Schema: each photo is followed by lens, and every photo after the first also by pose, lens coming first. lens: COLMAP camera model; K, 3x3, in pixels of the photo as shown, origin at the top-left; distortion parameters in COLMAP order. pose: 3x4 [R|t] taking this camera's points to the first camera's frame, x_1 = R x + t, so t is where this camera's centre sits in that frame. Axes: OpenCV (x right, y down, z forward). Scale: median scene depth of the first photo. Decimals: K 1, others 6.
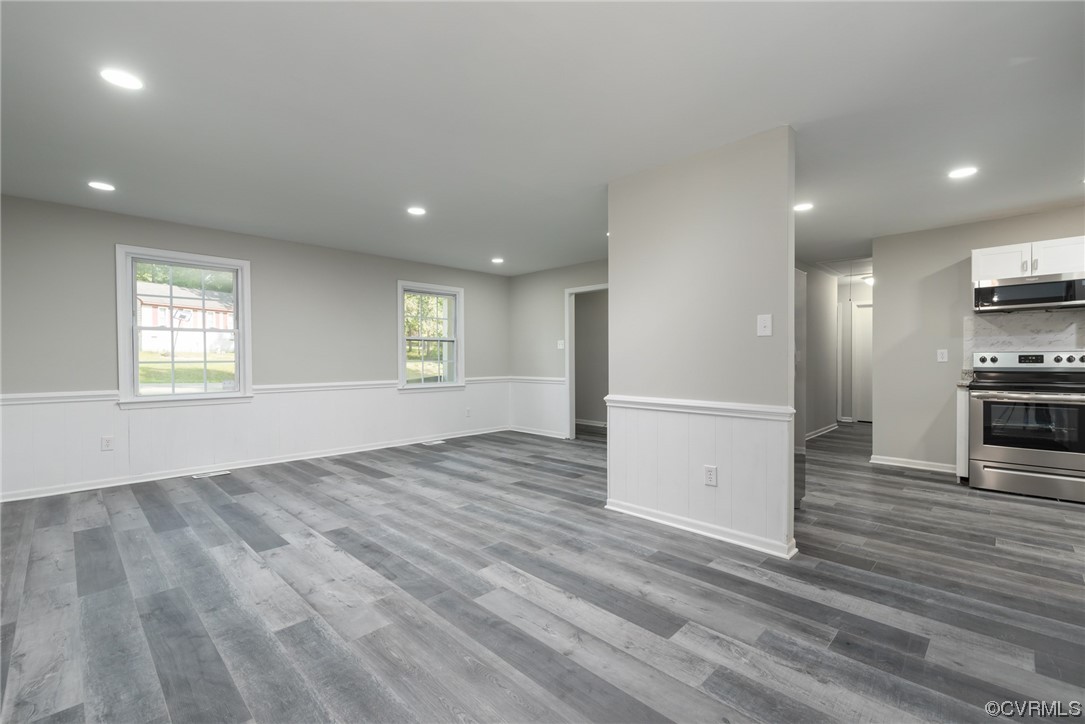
lens RADIAL K [[469.0, 0, 548.1], [0, 469.0, 366.4], [0, 0, 1]] dist [-0.000319, 0.000124]
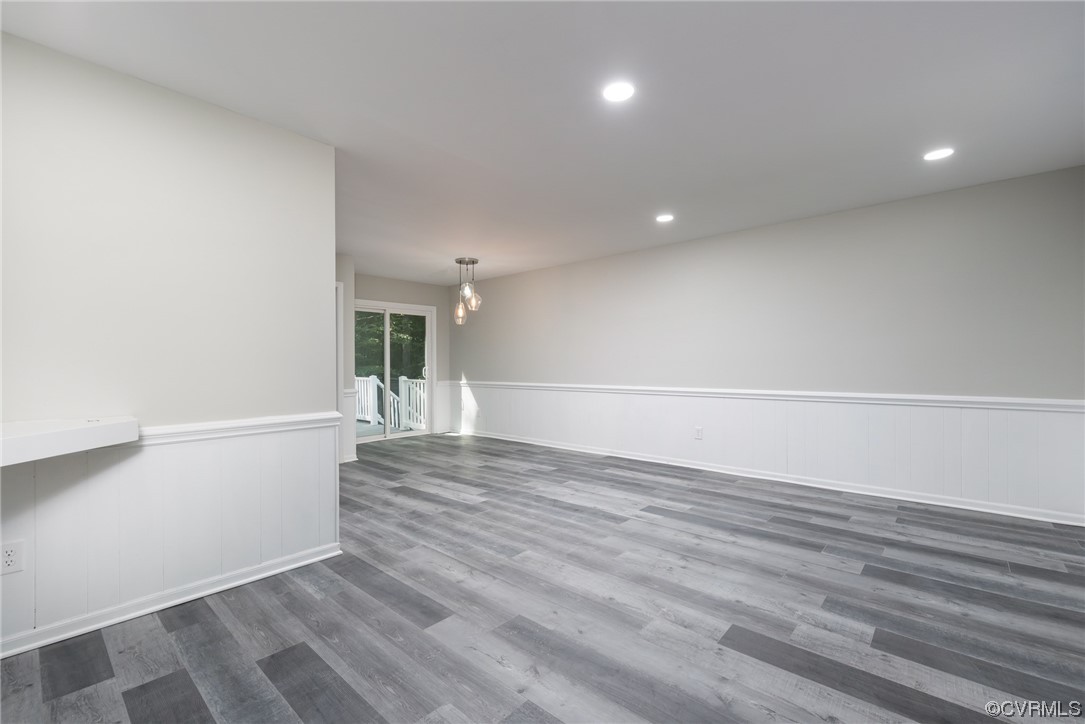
lens RADIAL K [[469.0, 0, 544.8], [0, 469.0, 365.2], [0, 0, 1]] dist [-0.000319, 0.000124]
pose [[-0.999003, 0.011263, -0.043192, -0.242493], [0.010432, 0.999757, 0.019421, -0.043074], [0.043401, 0.018951, -0.998878, 2.246808]]
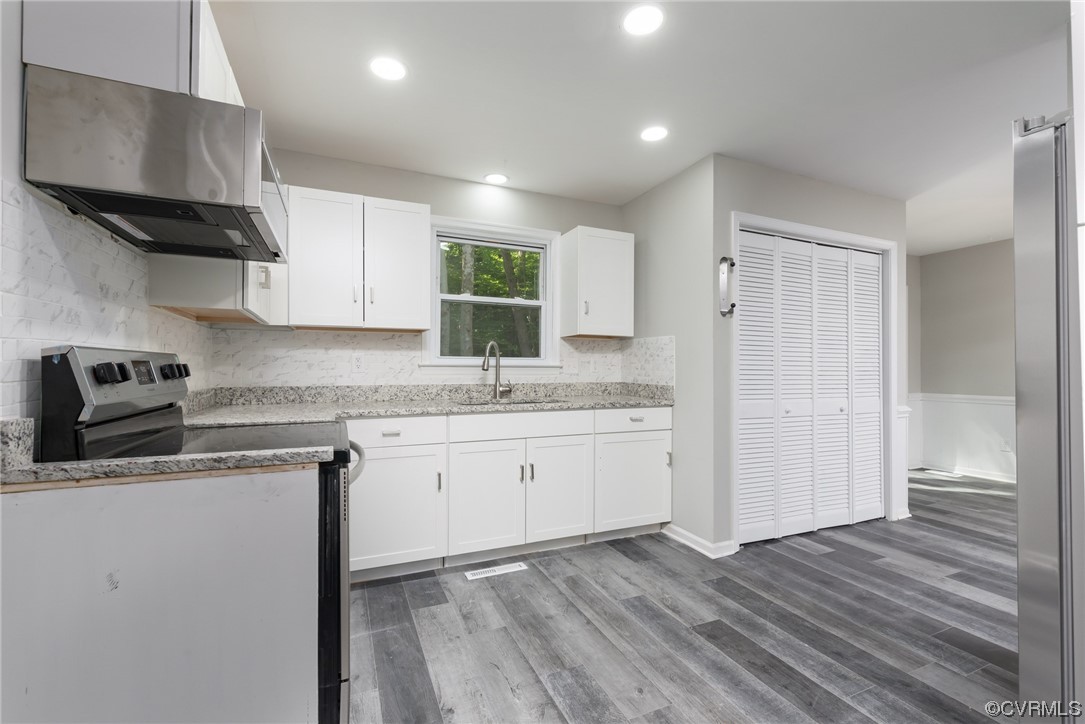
lens RADIAL K [[469.0, 0, 550.0], [0, 469.0, 363.3], [0, 0, 1]] dist [-0.000319, 0.000124]
pose [[-0.932753, 0.000411, 0.360516, 0.923682], [0.000821, 0.999999, 0.000985, -0.032814], [-0.360515, 0.001215, -0.932752, 1.787044]]
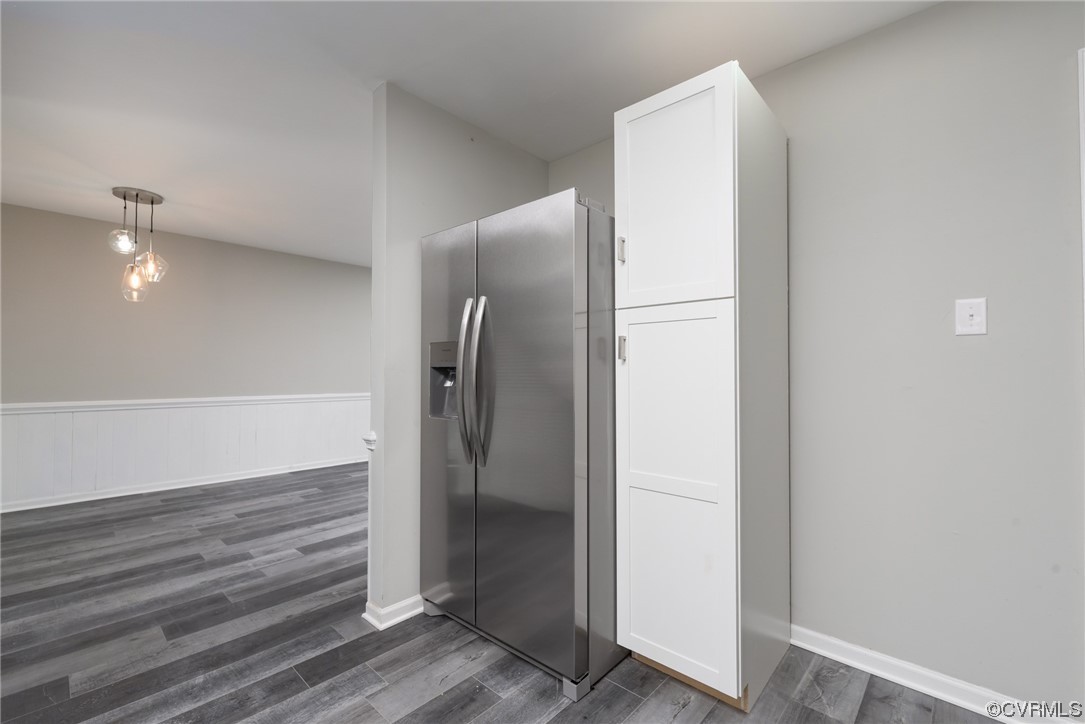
lens RADIAL K [[469.0, 0, 542.9], [0, 469.0, 363.5], [0, 0, 1]] dist [-0.000319, 0.000124]
pose [[0.026795, -0.014350, -0.999538, 1.251491], [-0.016729, 0.999751, -0.014801, -0.026658], [0.999501, 0.017118, 0.026548, 1.189228]]
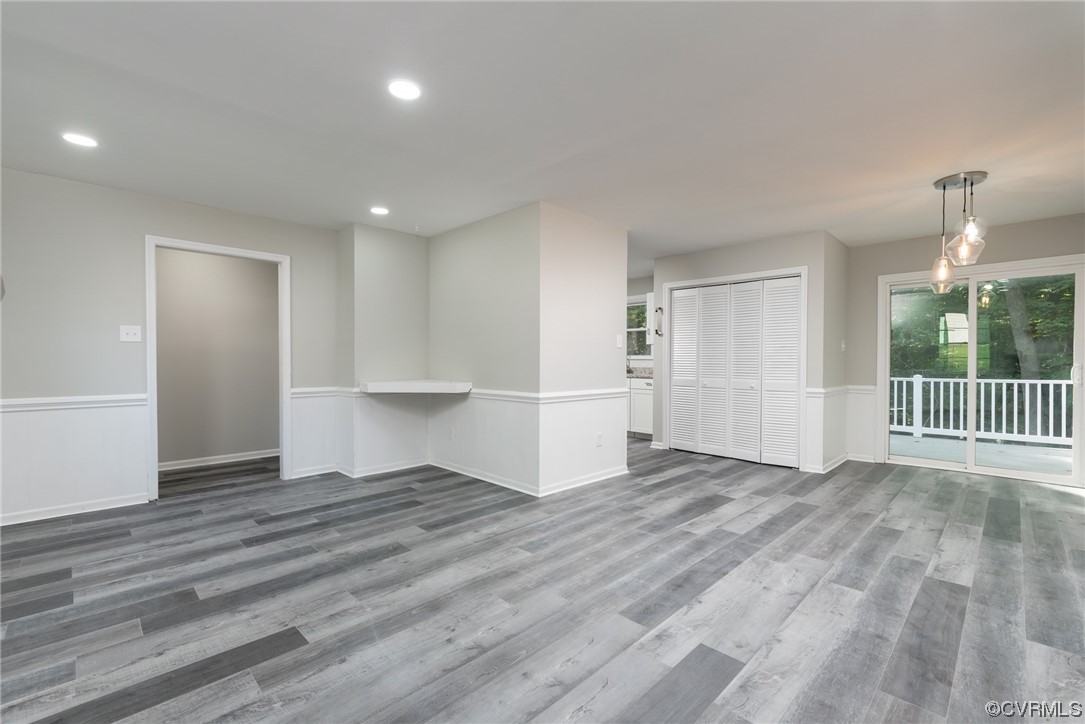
lens RADIAL K [[469.0, 0, 536.6], [0, 469.0, 361.6], [0, 0, 1]] dist [-0.000319, 0.000124]
pose [[0.026329, 0.000729, 0.999653, -1.210425], [0.012990, 0.999915, -0.001071, -0.019329], [-0.999569, 0.013013, 0.026317, 1.203615]]
